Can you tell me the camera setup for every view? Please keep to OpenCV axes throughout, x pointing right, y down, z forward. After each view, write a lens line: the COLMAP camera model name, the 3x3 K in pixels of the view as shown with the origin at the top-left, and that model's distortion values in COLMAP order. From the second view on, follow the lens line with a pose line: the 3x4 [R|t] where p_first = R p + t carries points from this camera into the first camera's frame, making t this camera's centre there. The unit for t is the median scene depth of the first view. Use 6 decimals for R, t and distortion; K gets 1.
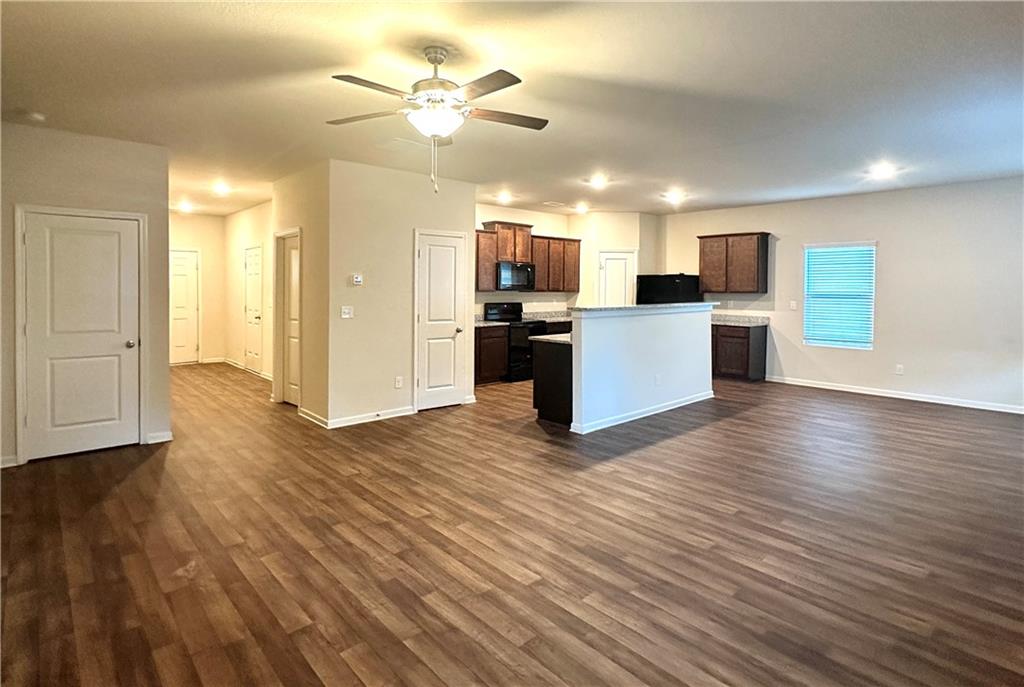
lens RADIAL K [[531.2, 0, 512.3], [0, 531.2, 296.1], [0, 0, 1]] dist [-0.002038, -0.000020]
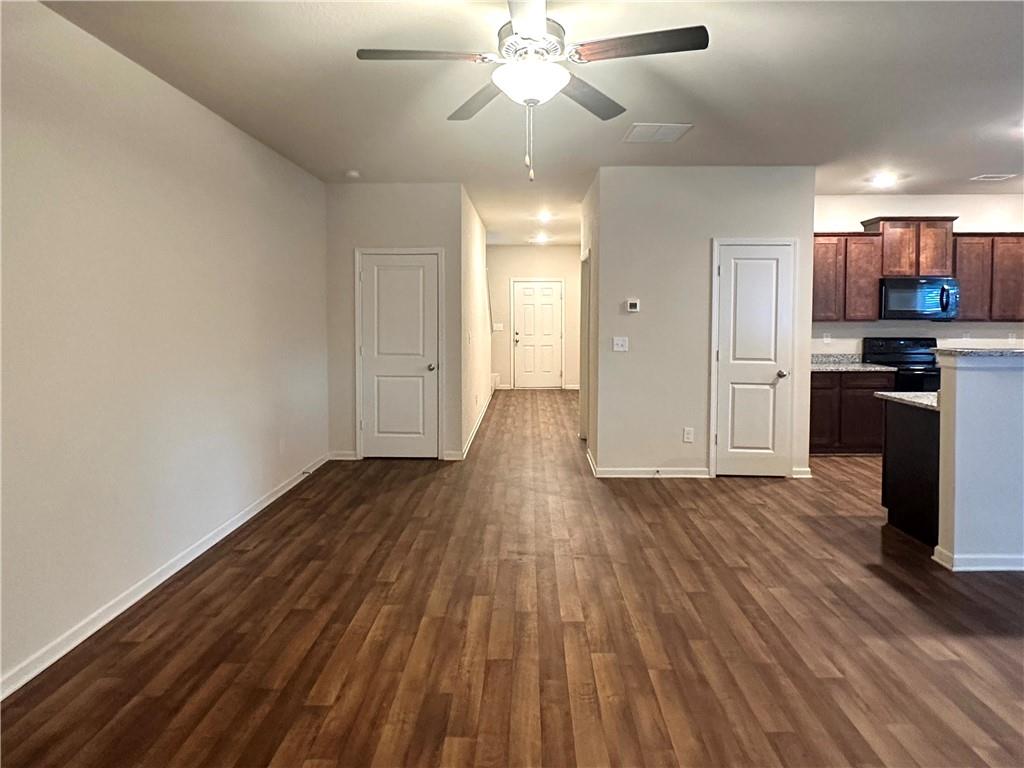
lens RADIAL K [[571.1, 0, 515.3], [0, 571.1, 330.7], [0, 0, 1]] dist [-0.008609, -0.001378]
pose [[0.729562, 0.015208, -0.683746, 0.181099], [-0.008535, 0.999877, 0.013133, -0.002011], [0.683862, -0.003746, 0.729602, 0.210534]]
